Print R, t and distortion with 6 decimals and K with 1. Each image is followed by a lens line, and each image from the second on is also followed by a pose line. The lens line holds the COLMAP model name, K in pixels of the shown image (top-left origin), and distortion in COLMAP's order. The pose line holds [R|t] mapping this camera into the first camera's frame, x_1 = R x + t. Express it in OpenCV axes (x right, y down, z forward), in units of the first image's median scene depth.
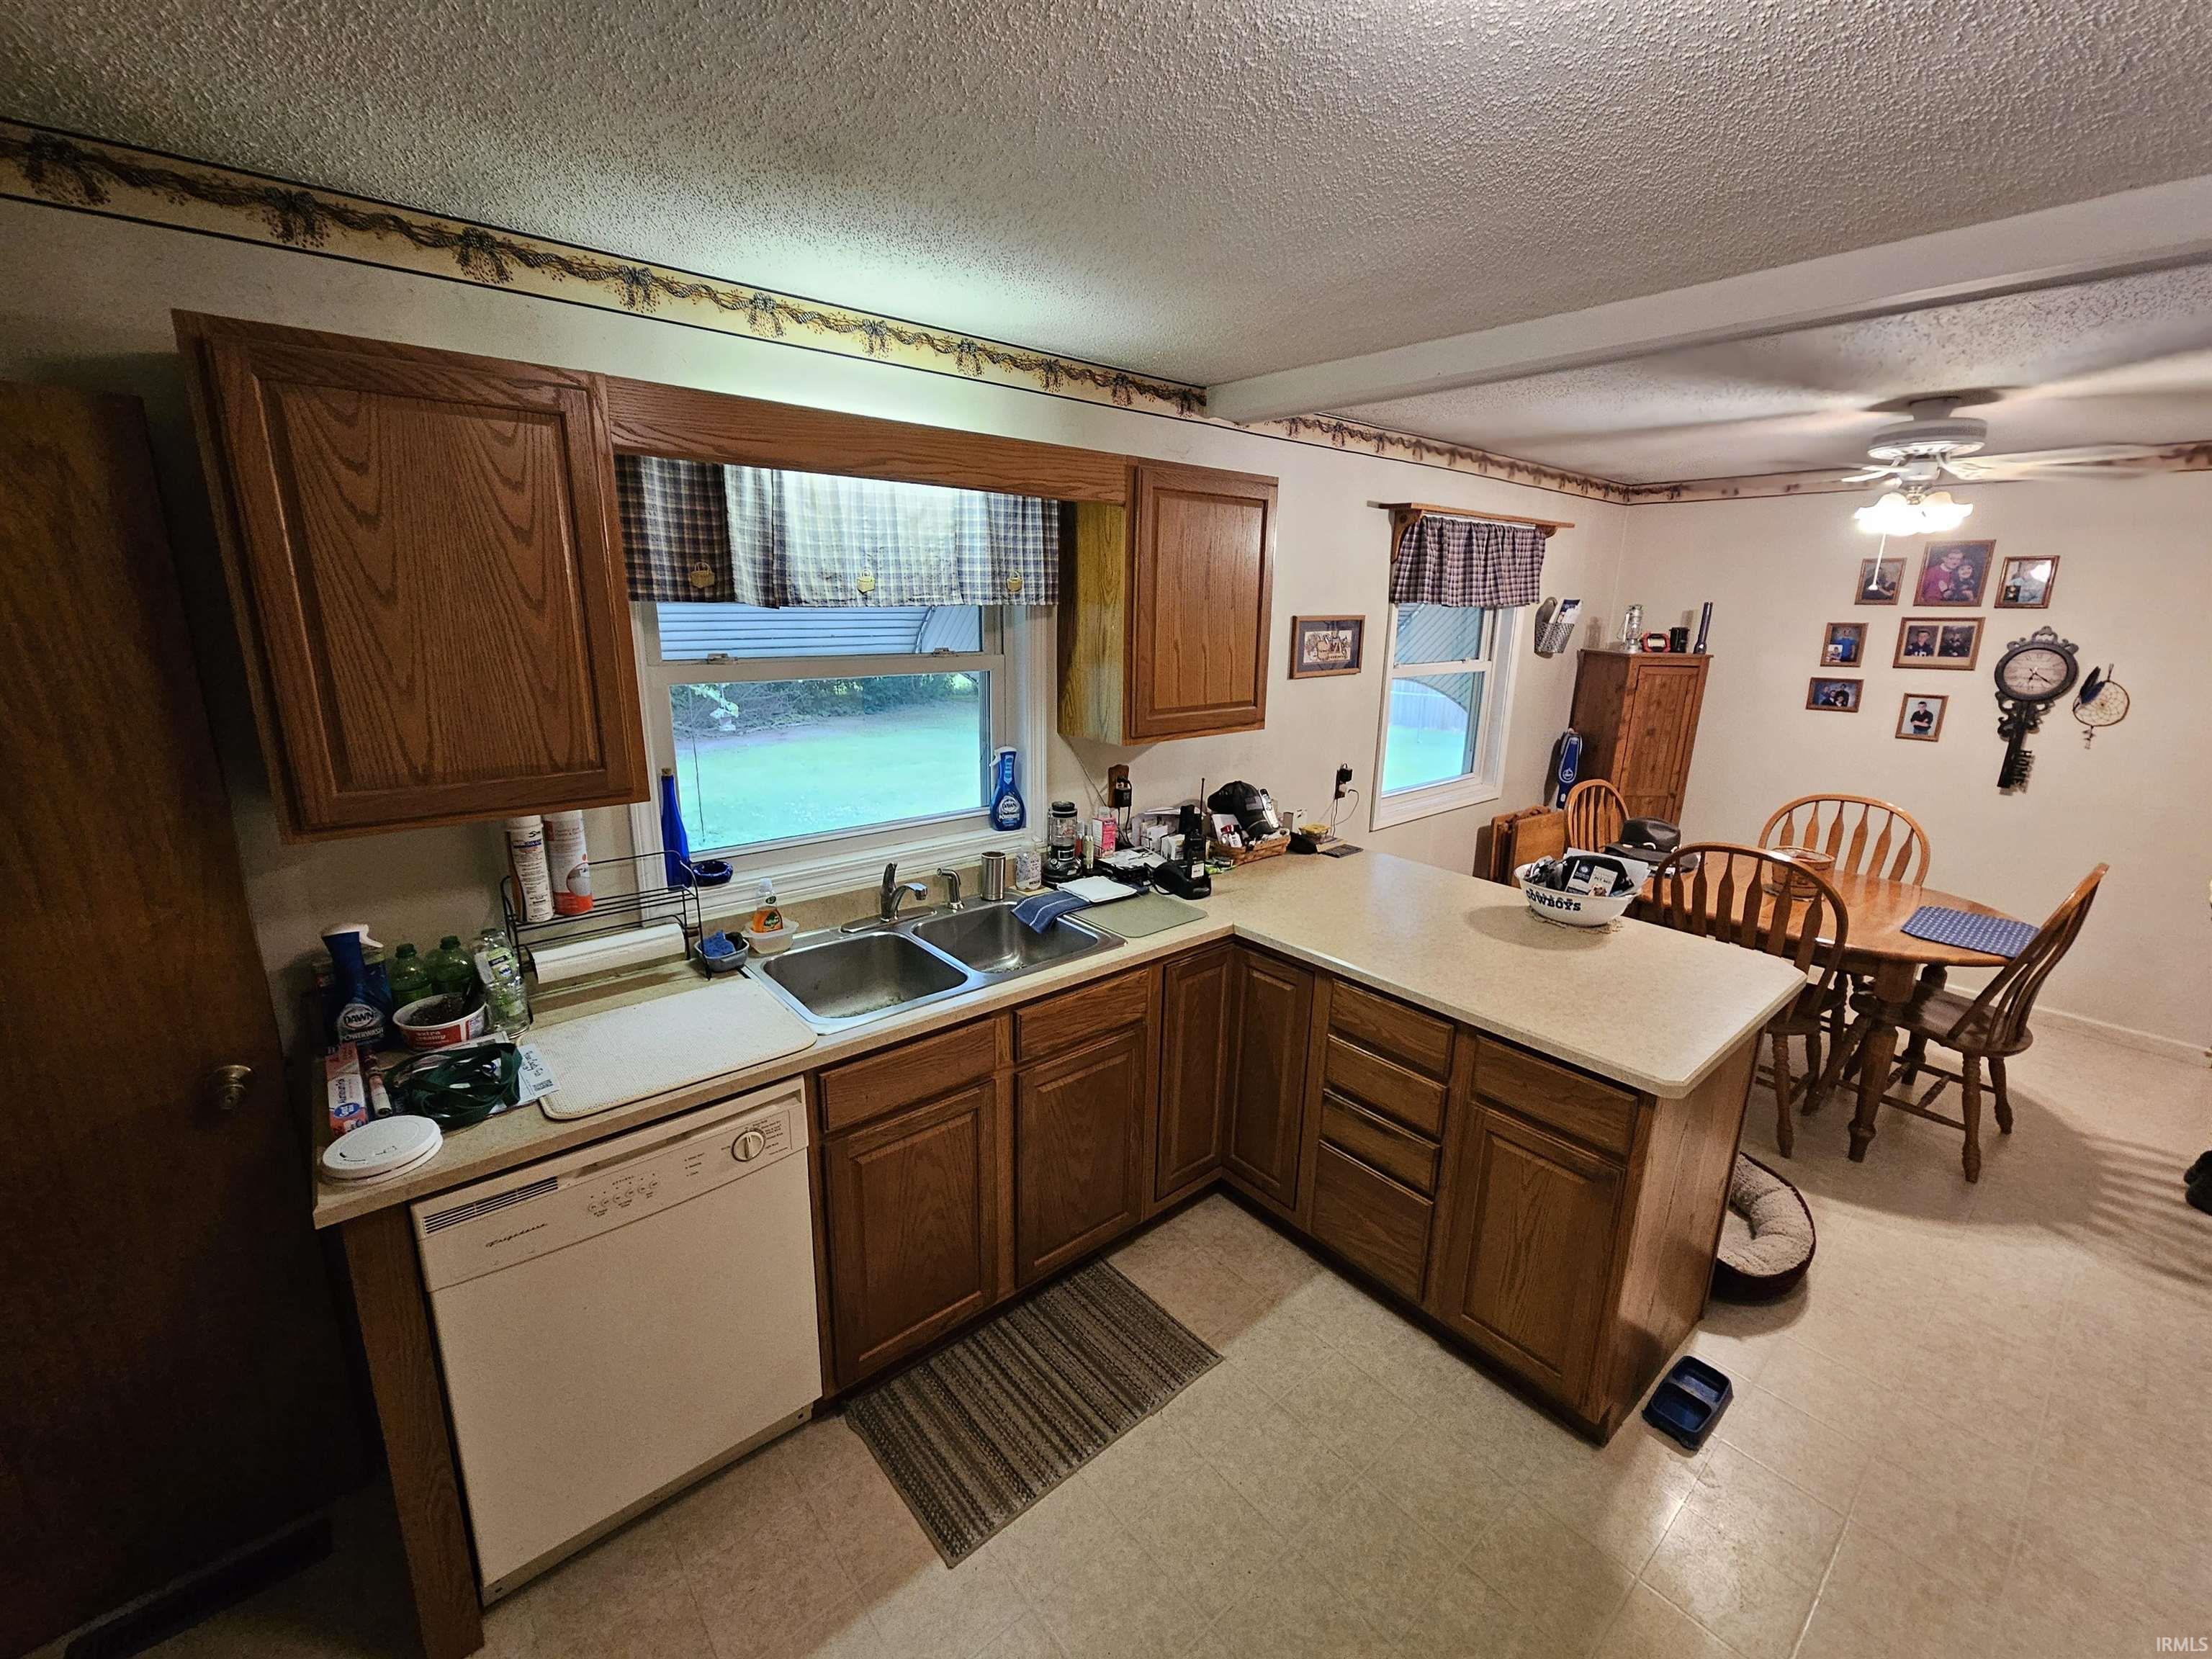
lens RADIAL K [[917.9, 0, 1111.0], [0, 917.9, 819.6], [0, 0, 1]] dist [0.006989, -0.000544]
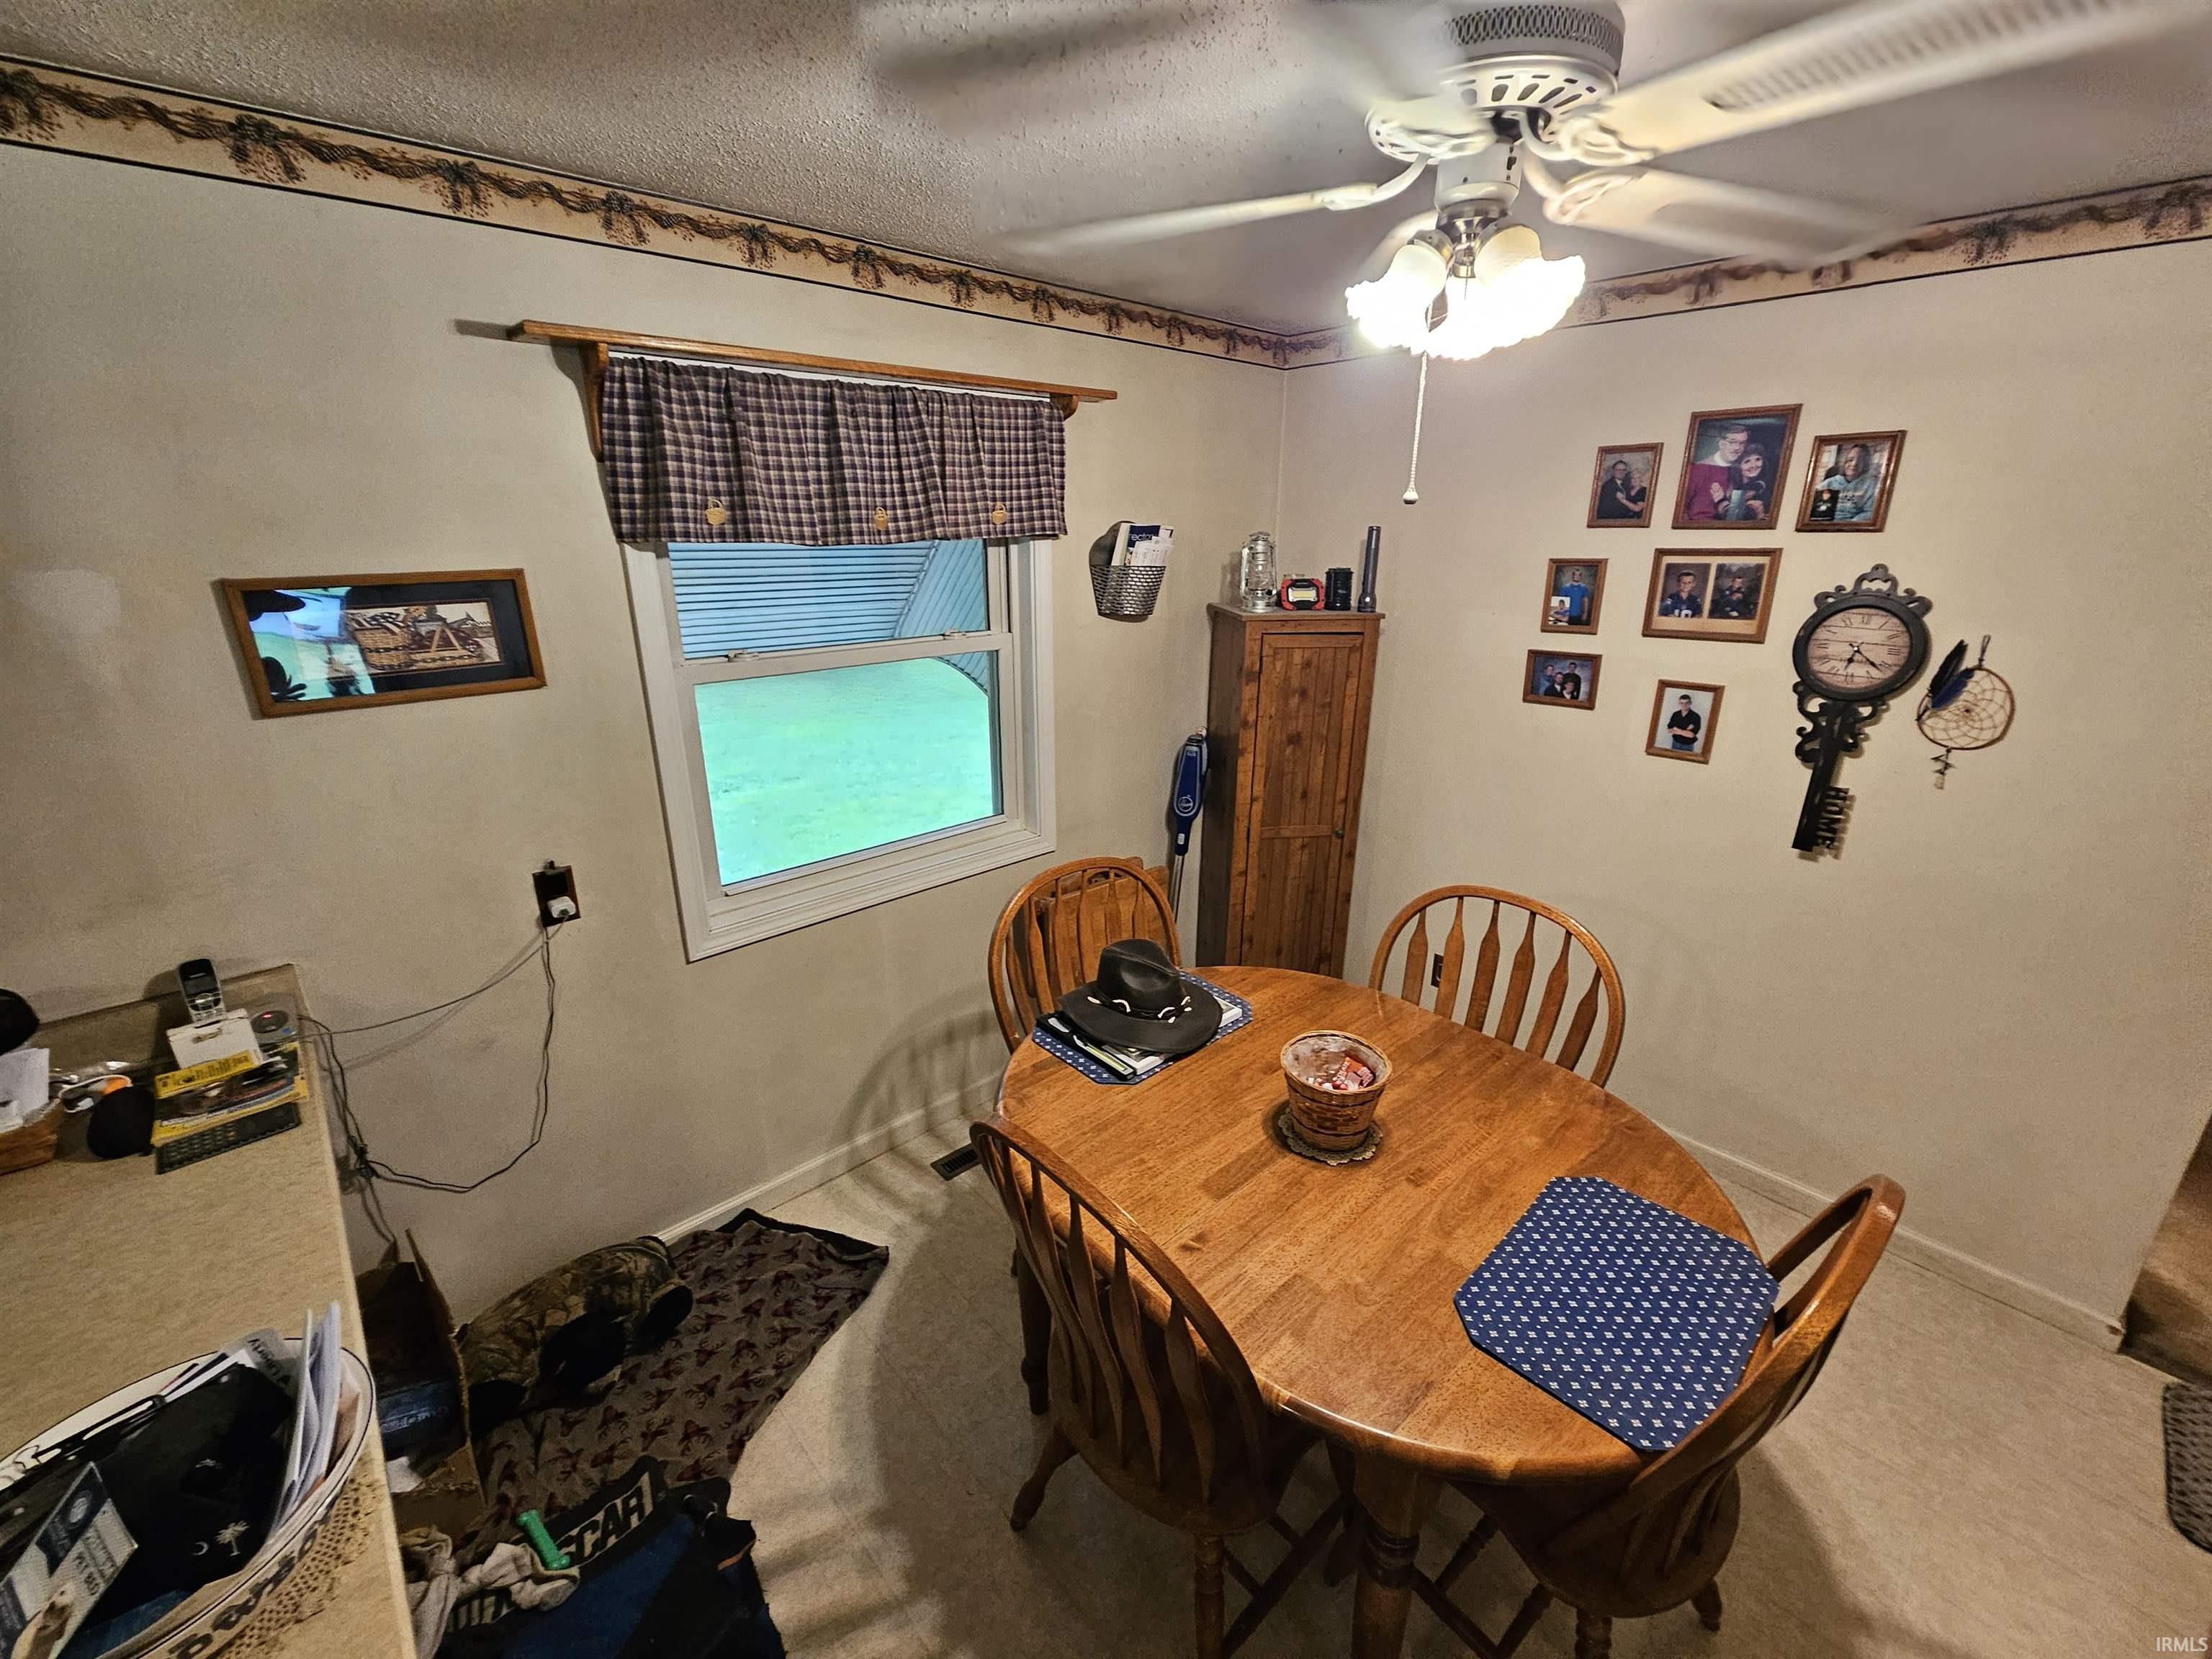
lens RADIAL K [[897.8, 0, 1108.8], [0, 897.8, 815.4], [0, 0, 1]] dist [-0.002361, -0.000857]
pose [[0.999148, -0.028034, 0.030296, 0.525182], [0.025696, 0.996853, 0.074987, -0.110245], [-0.032303, -0.074145, 0.996724, 0.465538]]
